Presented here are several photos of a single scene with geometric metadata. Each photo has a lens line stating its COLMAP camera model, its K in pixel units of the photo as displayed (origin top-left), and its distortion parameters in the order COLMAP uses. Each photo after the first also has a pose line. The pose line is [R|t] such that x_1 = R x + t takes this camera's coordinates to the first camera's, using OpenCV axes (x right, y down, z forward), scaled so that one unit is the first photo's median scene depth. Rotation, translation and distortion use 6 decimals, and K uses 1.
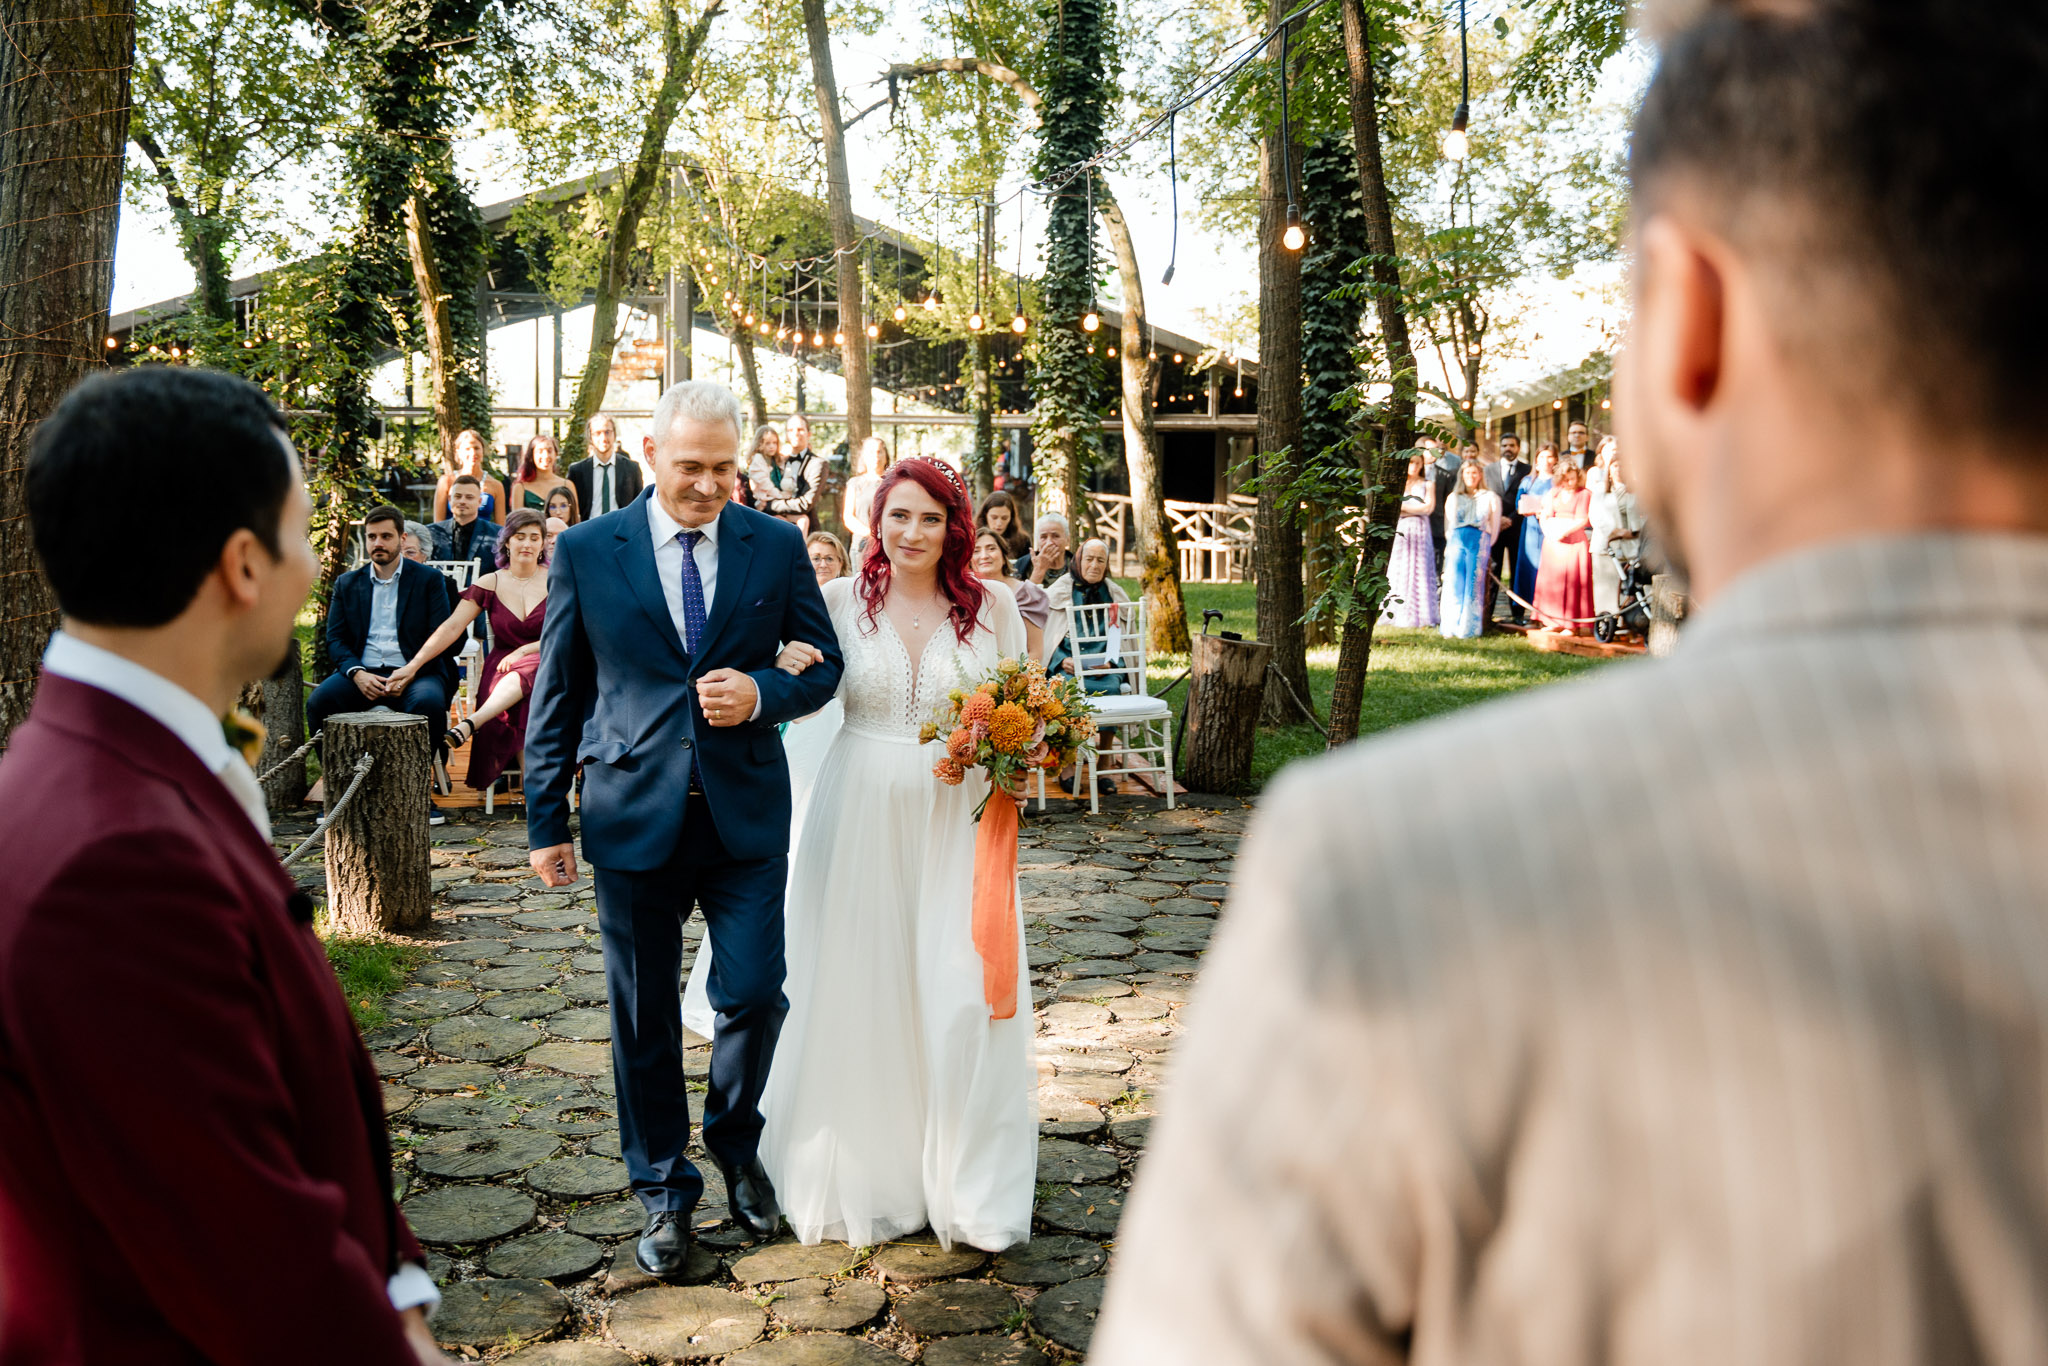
lens RADIAL K [[1974.0, 0, 914.6], [0, 1974.0, 594.0], [0, 0, 1]] dist [0.000187, 0.008142]
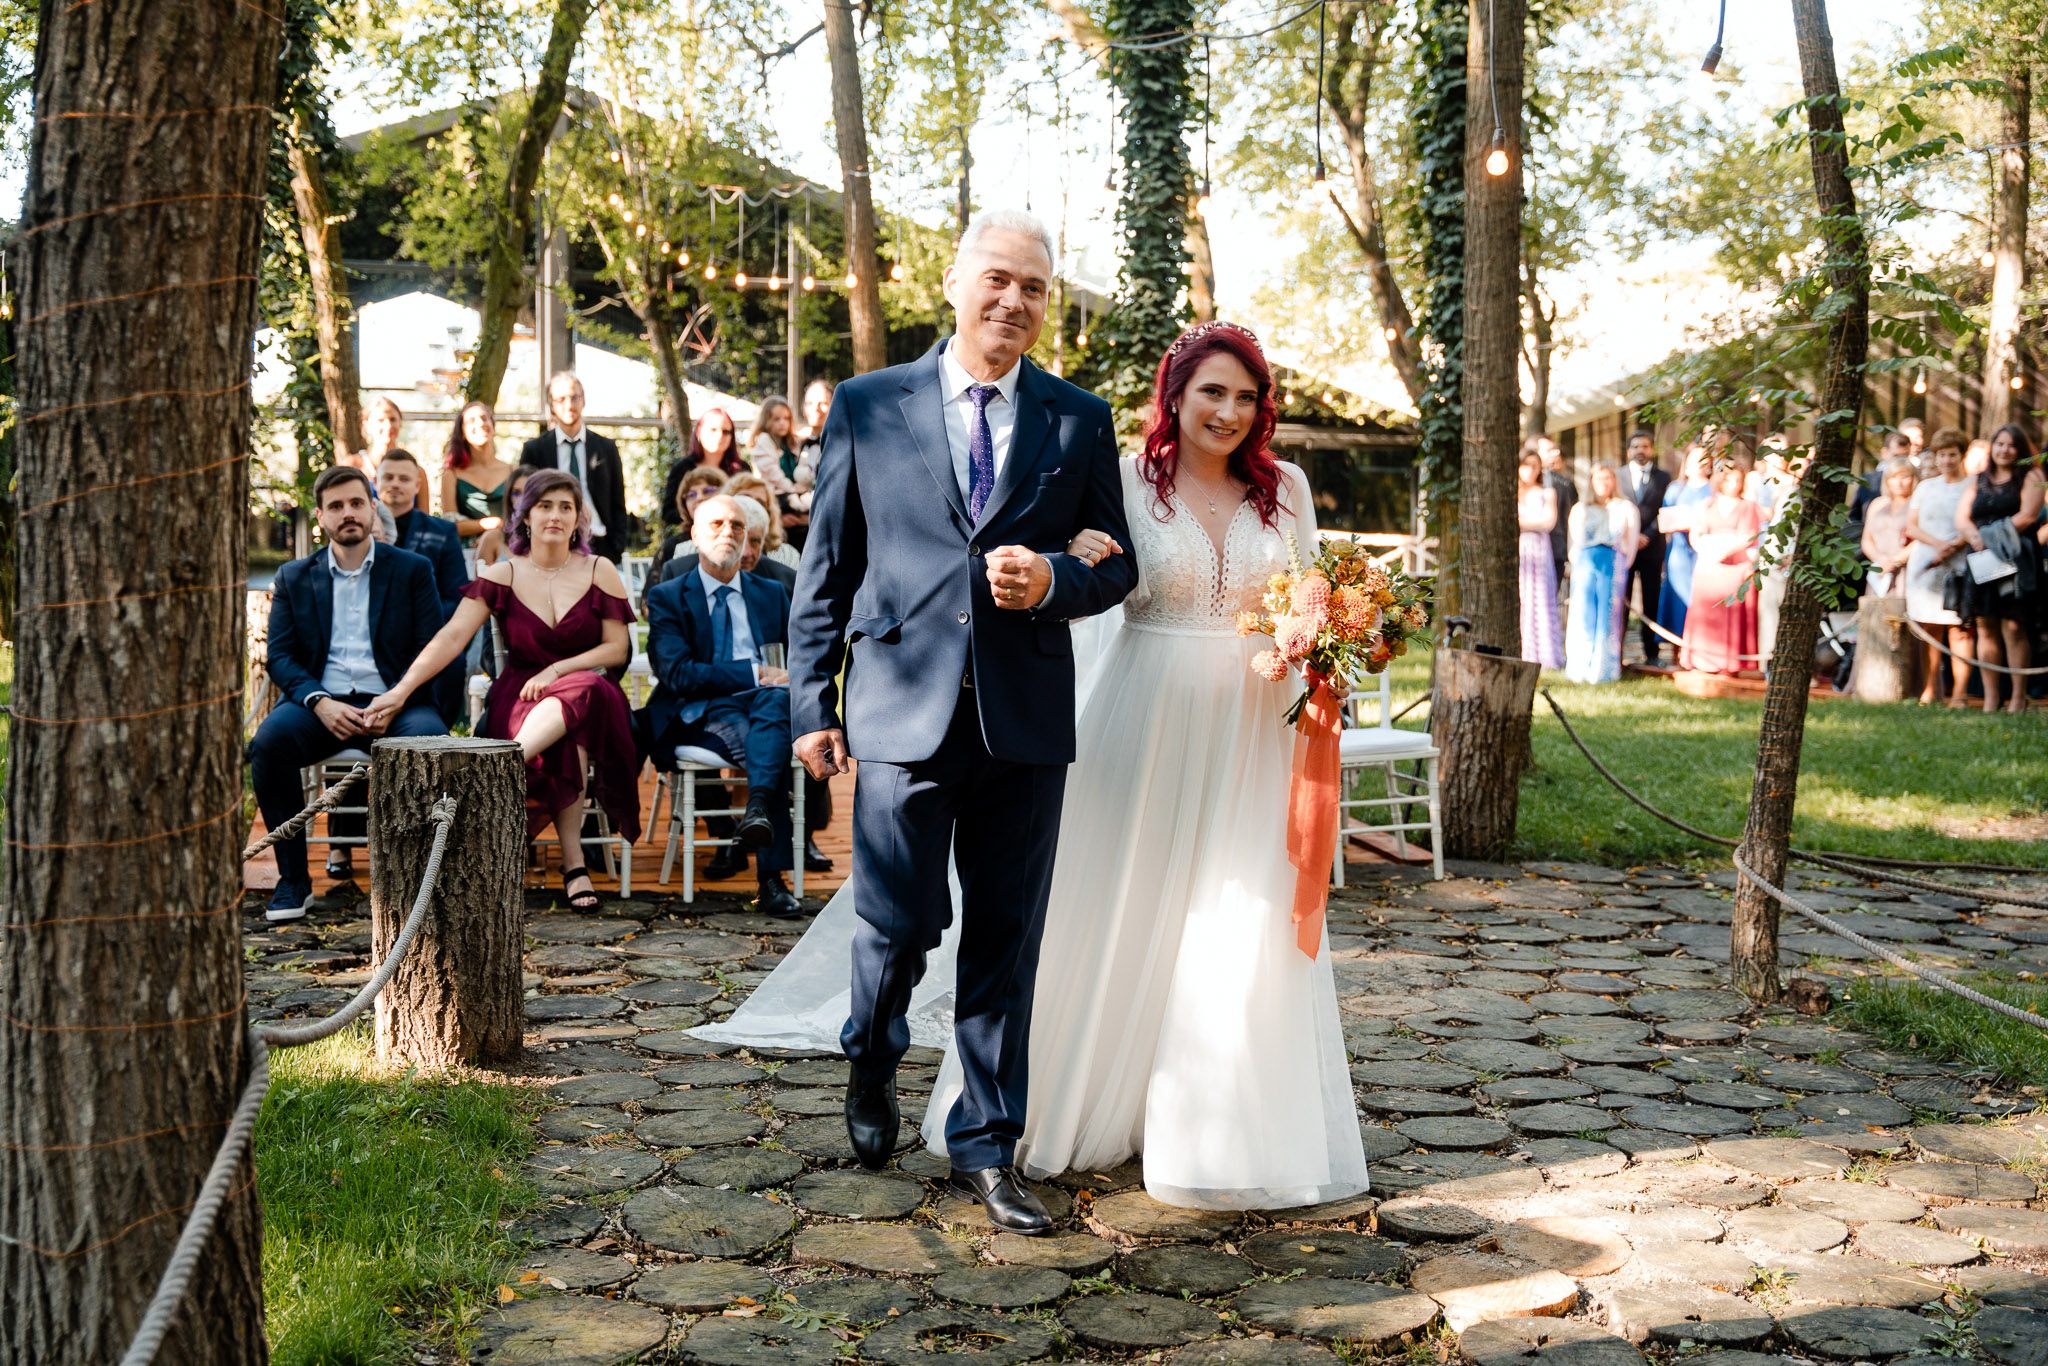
lens RADIAL K [[2347.1, 0, 1024.0], [0, 2347.1, 683.0], [0, 0, 1]] dist [-0.006338, -0.008815]
pose [[0.993313, -0.007335, 0.115217, -0.084364], [0.006659, 0.999958, 0.006249, 0.019256], [-0.115258, -0.005440, 0.993321, 0.096920]]
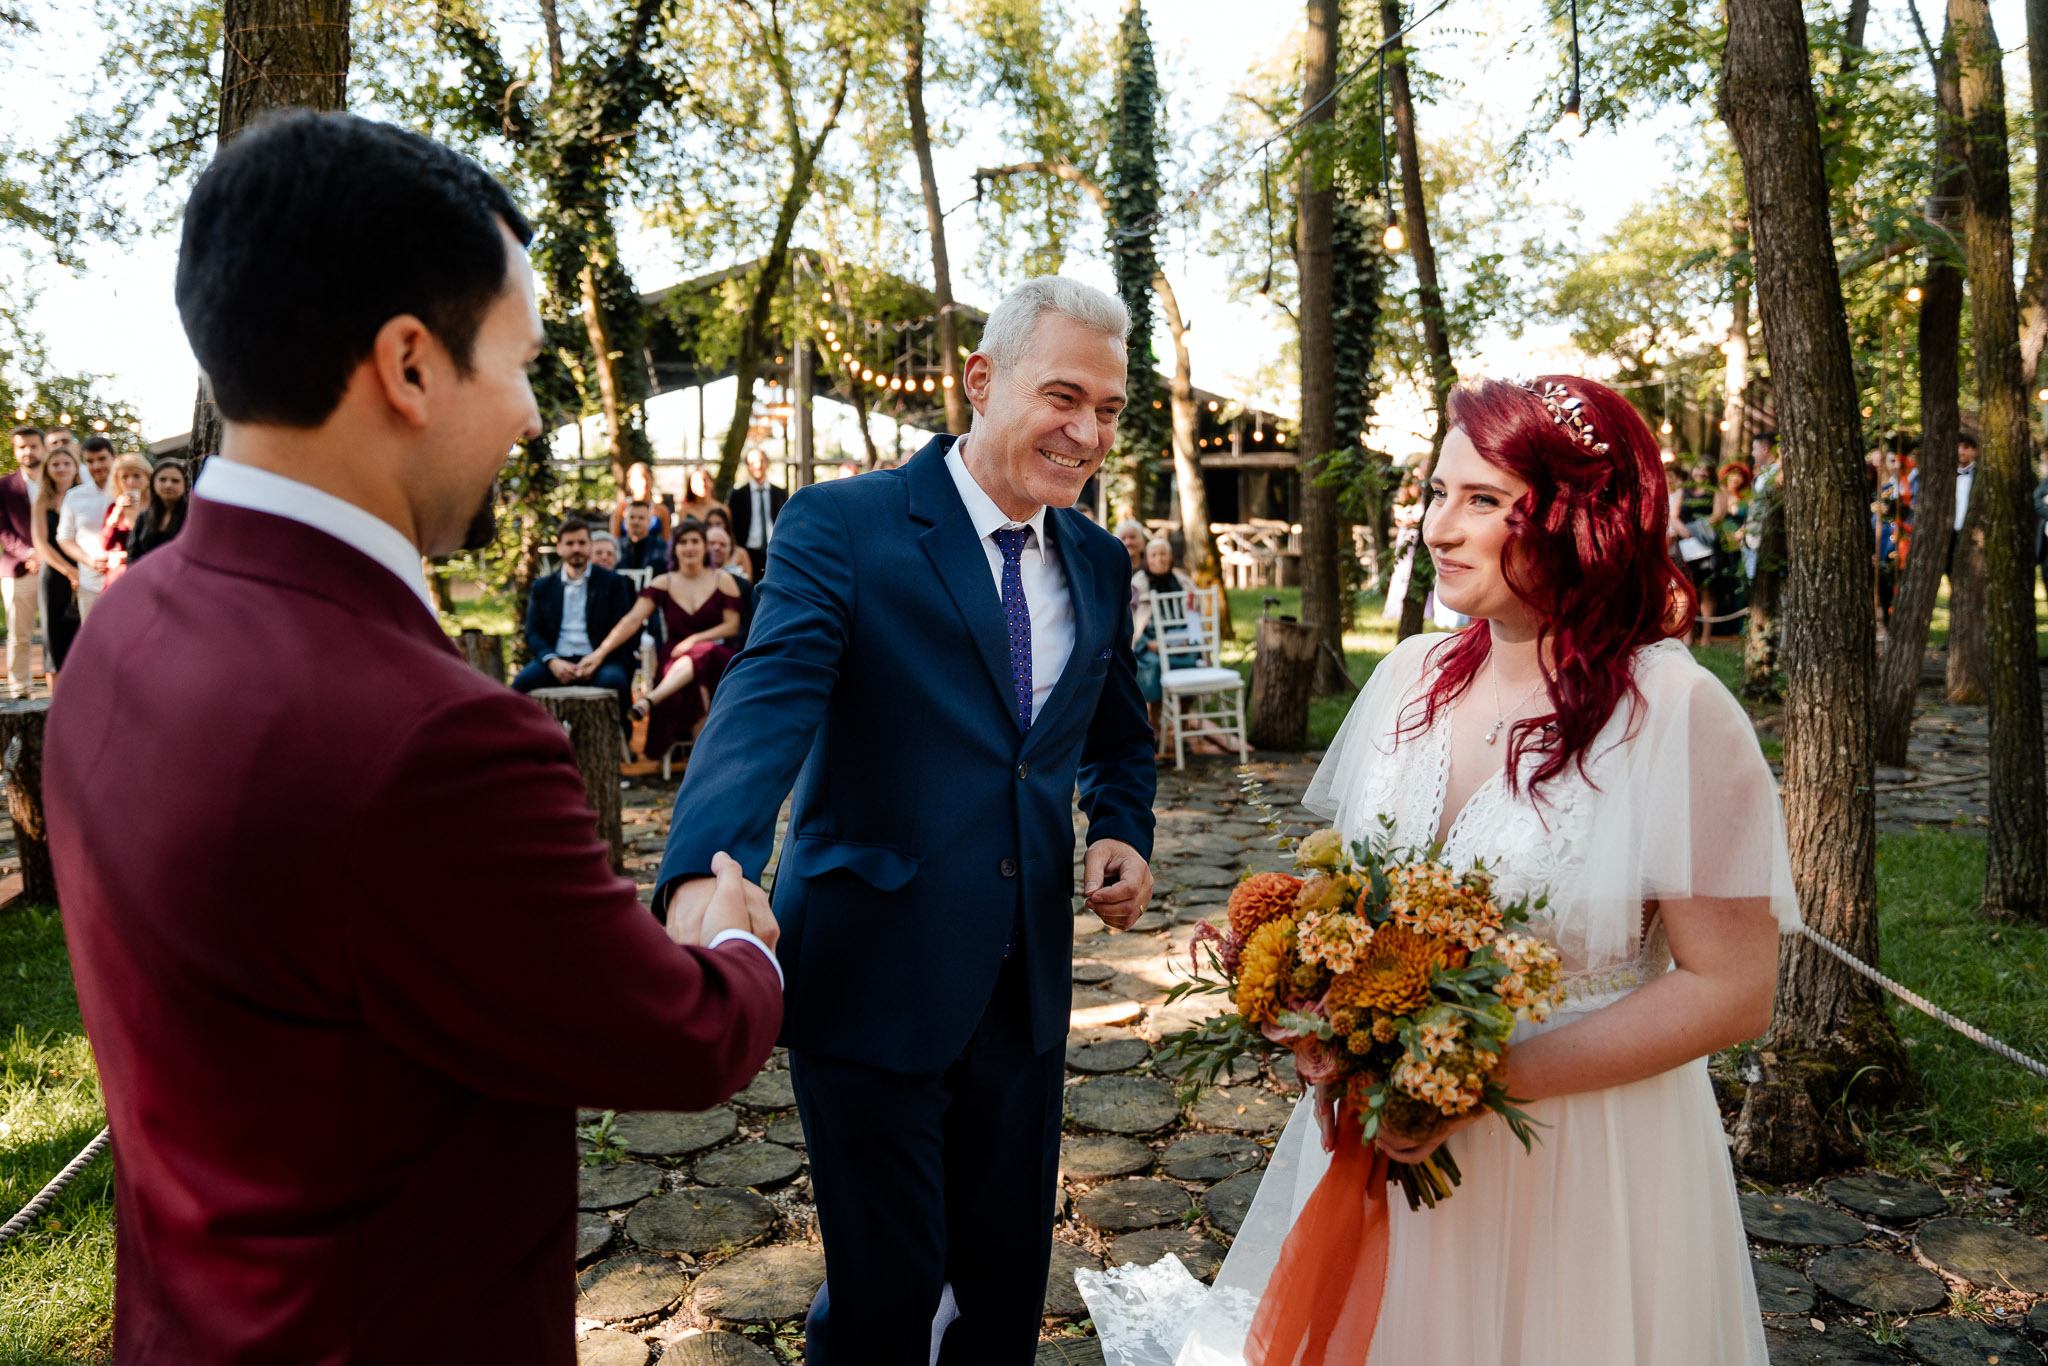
lens RADIAL K [[1571.8, 0, 1020.5], [0, 1571.8, 607.7], [0, 0, 1]] dist [-0.003757, 0.002495]
pose [[0.999604, -0.017962, 0.021658, -0.015457], [0.018023, 0.999834, -0.002596, 0.010243], [-0.021608, 0.002985, 0.999762, 0.039949]]
